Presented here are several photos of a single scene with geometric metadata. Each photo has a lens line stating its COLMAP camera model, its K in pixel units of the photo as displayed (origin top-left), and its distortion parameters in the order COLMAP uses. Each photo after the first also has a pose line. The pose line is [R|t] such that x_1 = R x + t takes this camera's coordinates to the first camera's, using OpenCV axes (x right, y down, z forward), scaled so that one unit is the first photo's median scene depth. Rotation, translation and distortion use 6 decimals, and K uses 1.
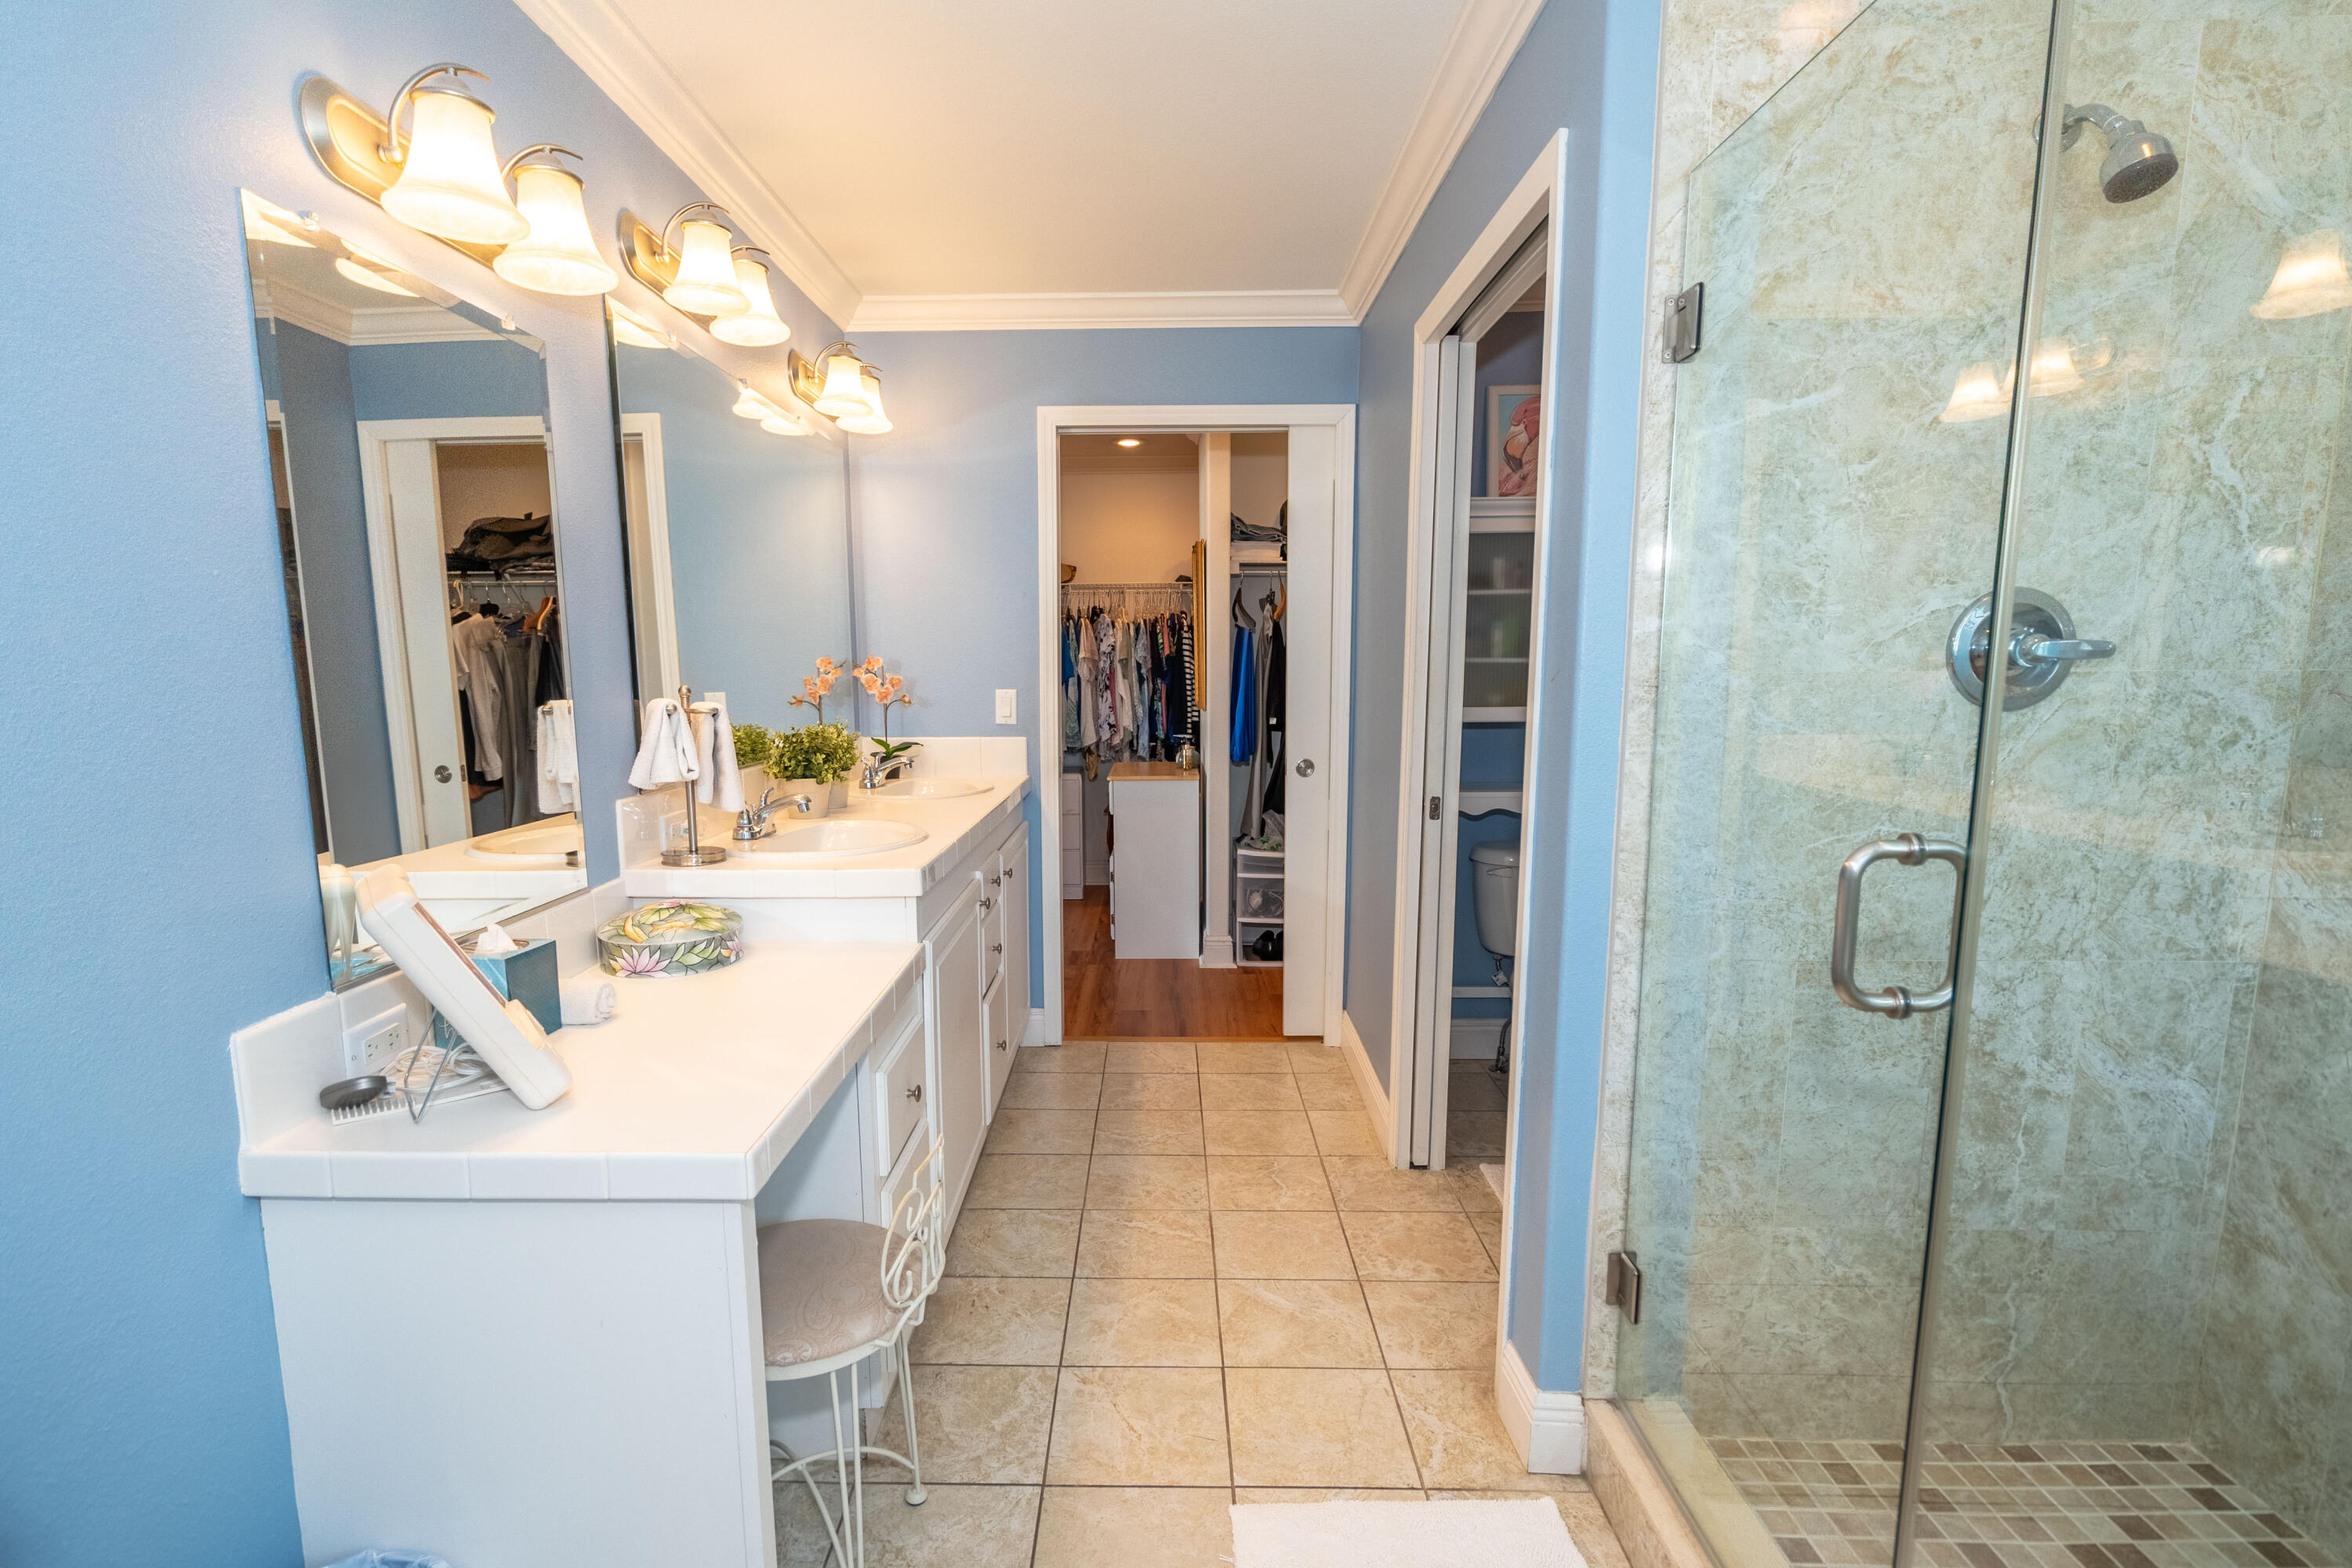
lens RADIAL K [[1120.8, 0, 1146.9], [0, 1120.8, 819.8], [0, 0, 1]] dist [-0.000676, 0.001273]
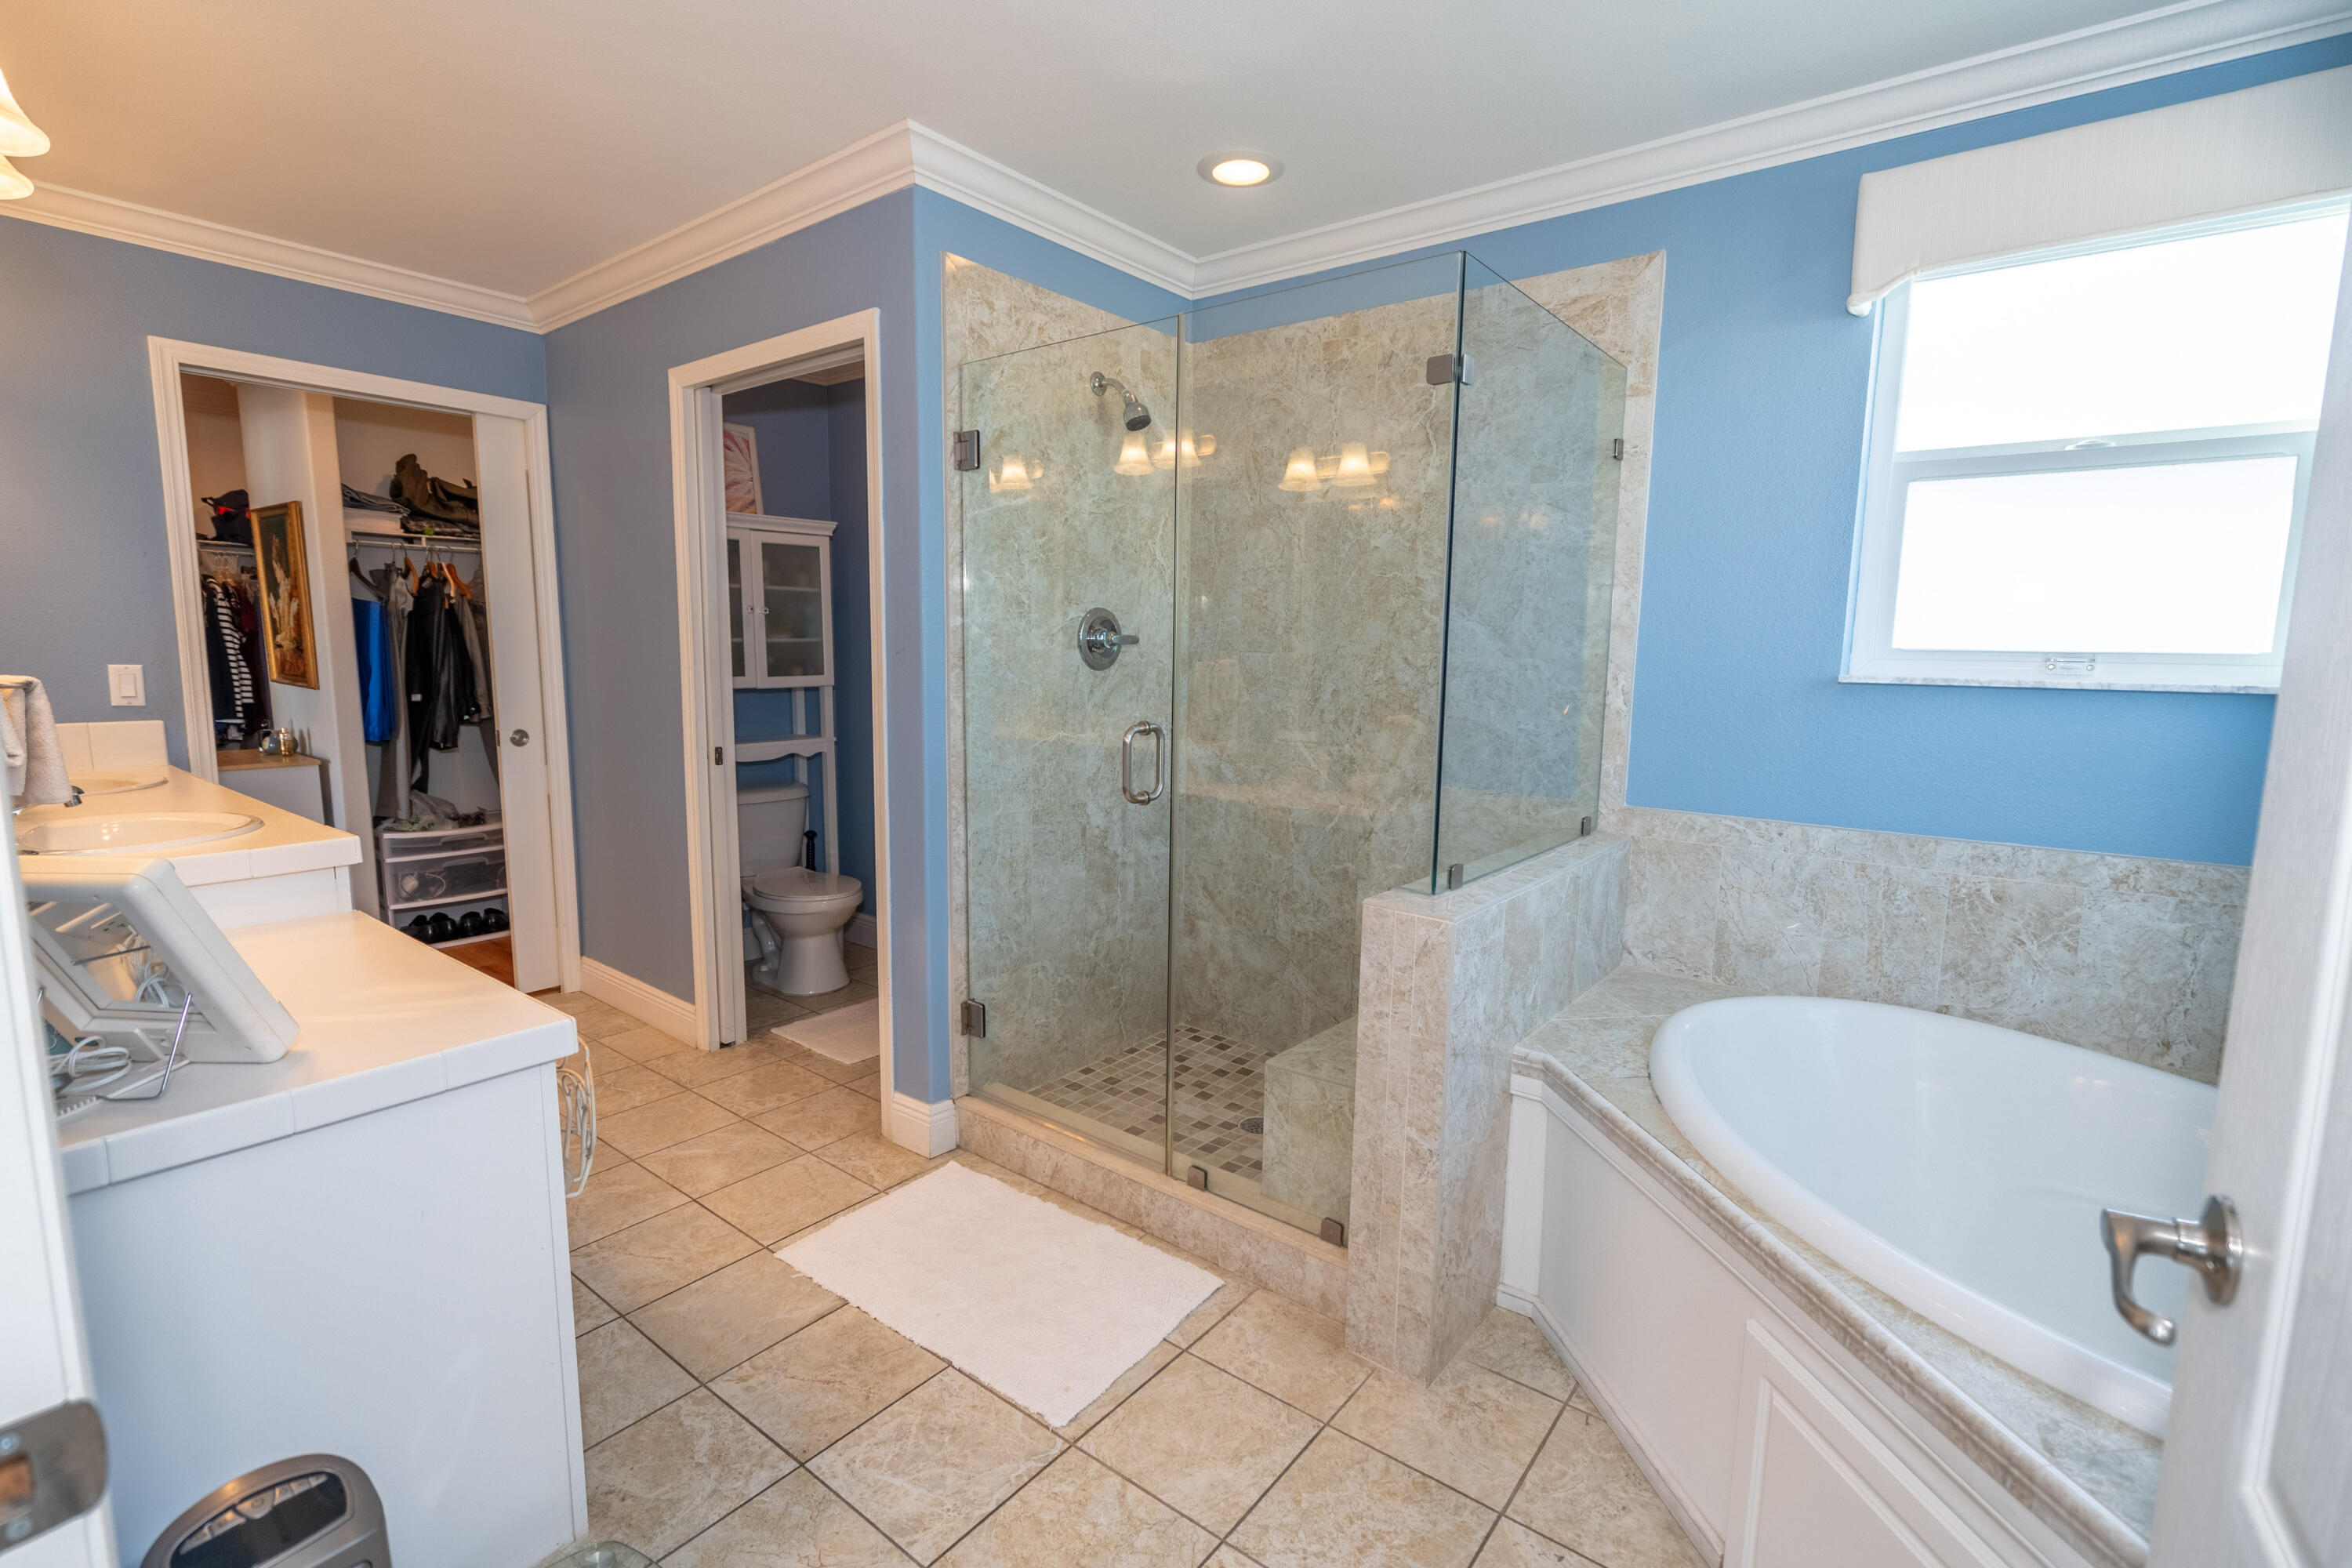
lens RADIAL K [[1063.0, 0, 1170.2], [0, 1063.0, 782.9], [0, 0, 1]] dist [-0.001764, 0.000687]
pose [[0.602569, -0.091895, 0.792758, -0.613022], [0.098021, 0.994349, 0.040757, 0.033041], [-0.792024, 0.053148, 0.608172, -0.206352]]
